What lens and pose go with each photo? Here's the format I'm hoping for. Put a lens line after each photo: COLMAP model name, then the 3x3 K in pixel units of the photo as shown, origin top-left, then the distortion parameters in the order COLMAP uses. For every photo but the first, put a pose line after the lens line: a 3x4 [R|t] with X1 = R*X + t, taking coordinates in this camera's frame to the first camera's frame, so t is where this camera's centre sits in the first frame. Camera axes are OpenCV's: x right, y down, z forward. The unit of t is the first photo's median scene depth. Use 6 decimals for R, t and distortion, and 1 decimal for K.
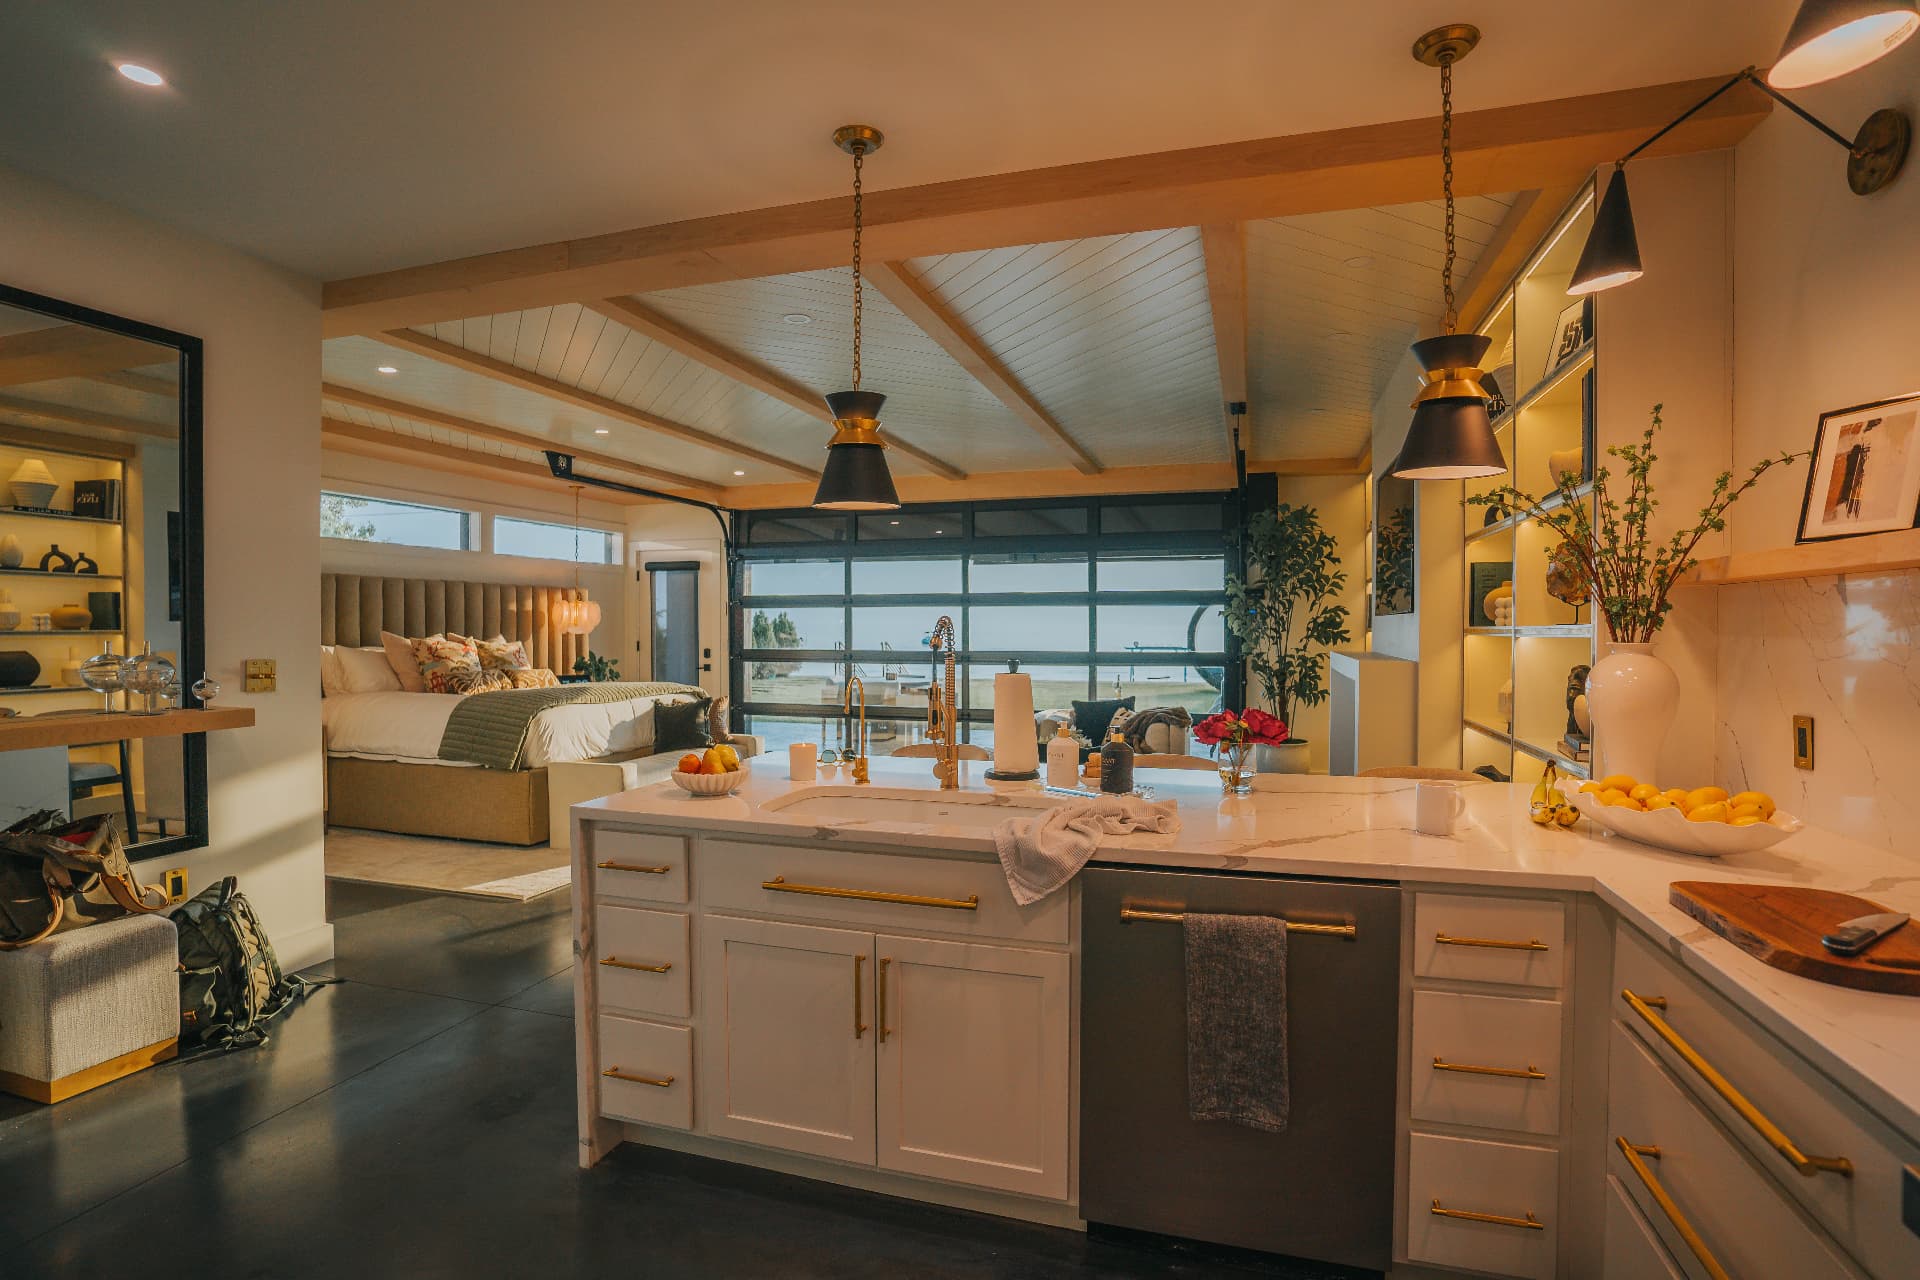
lens RADIAL K [[960.9, 0, 949.0], [0, 960.9, 642.8], [0, 0, 1]] dist [-0.032718, 0.005896]
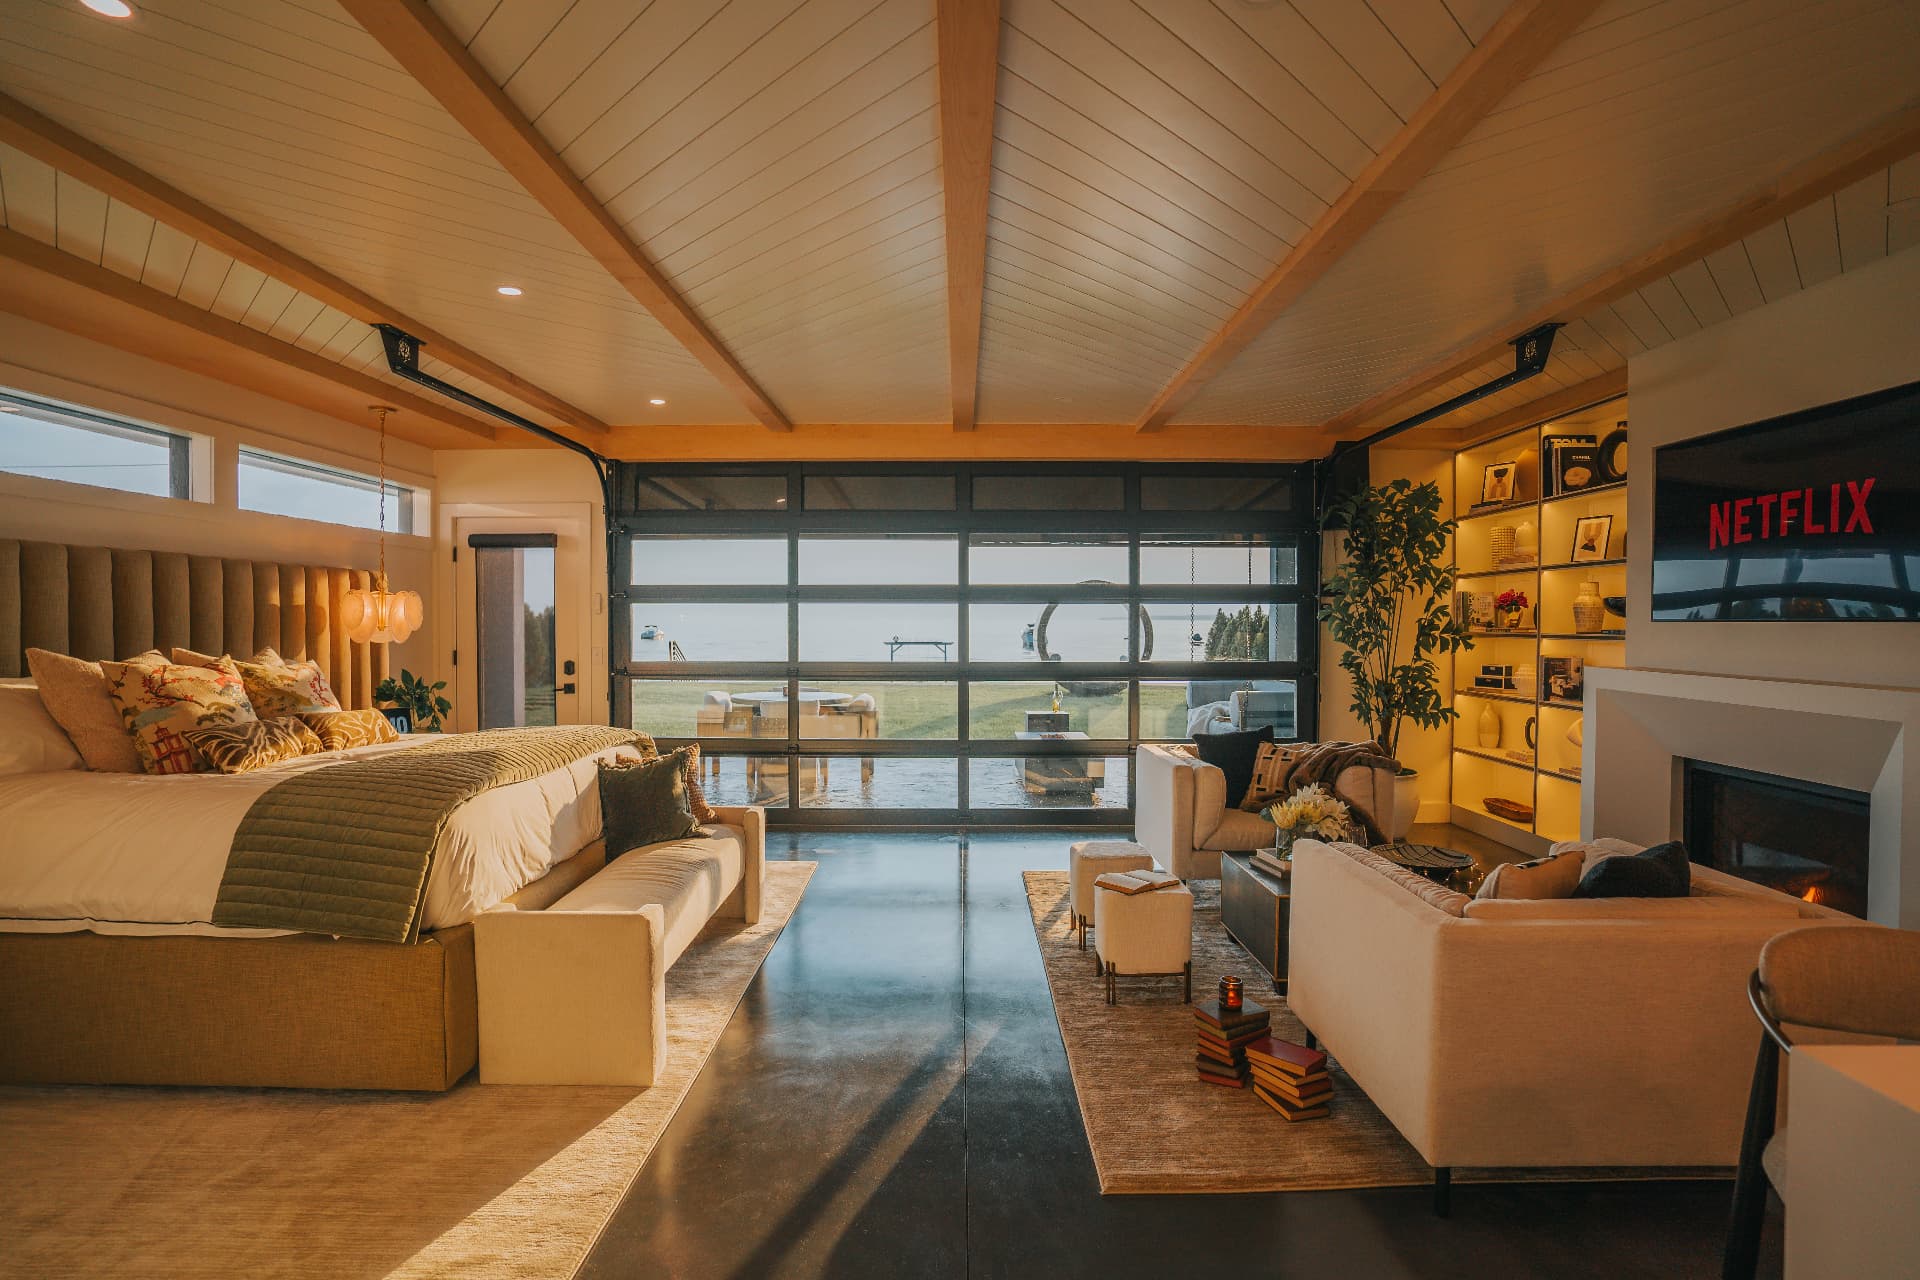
lens RADIAL K [[960.9, 0, 966.1], [0, 960.9, 630.0], [0, 0, 1]] dist [-0.032718, 0.005896]
pose [[0.953627, -0.002981, 0.300976, -0.222304], [0.004733, 0.999976, -0.005092, -0.013456], [-0.300953, 0.006280, 0.953618, 0.307952]]
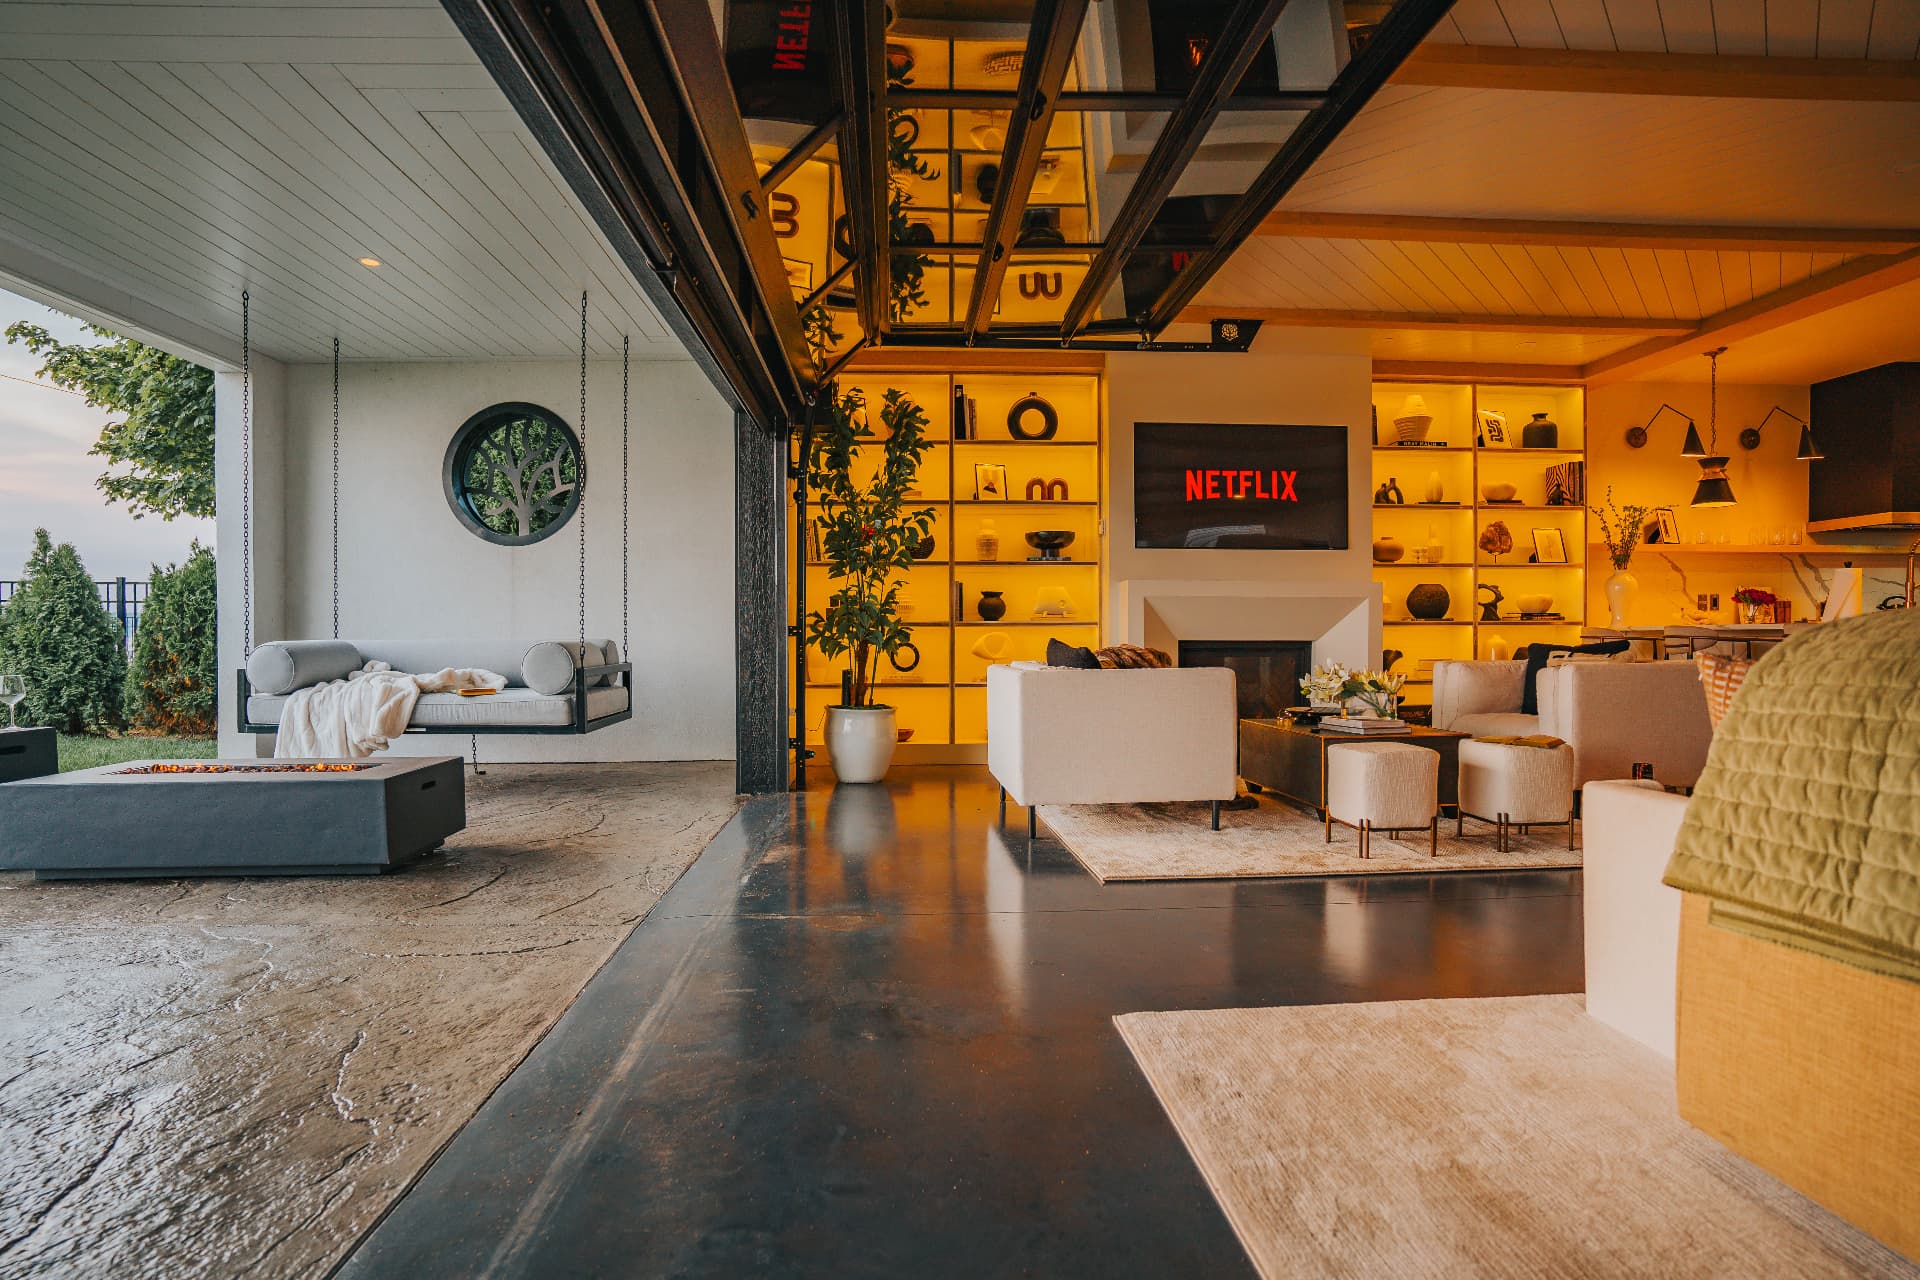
lens RADIAL K [[960.9, 0, 957.2], [0, 960.9, 644.0], [0, 0, 1]] dist [-0.032718, 0.005896]
pose [[-0.352112, -0.001606, 0.935957, -0.422370], [0.013493, 0.999886, 0.006792, 0.085902], [-0.935861, 0.015020, -0.352050, 1.546953]]
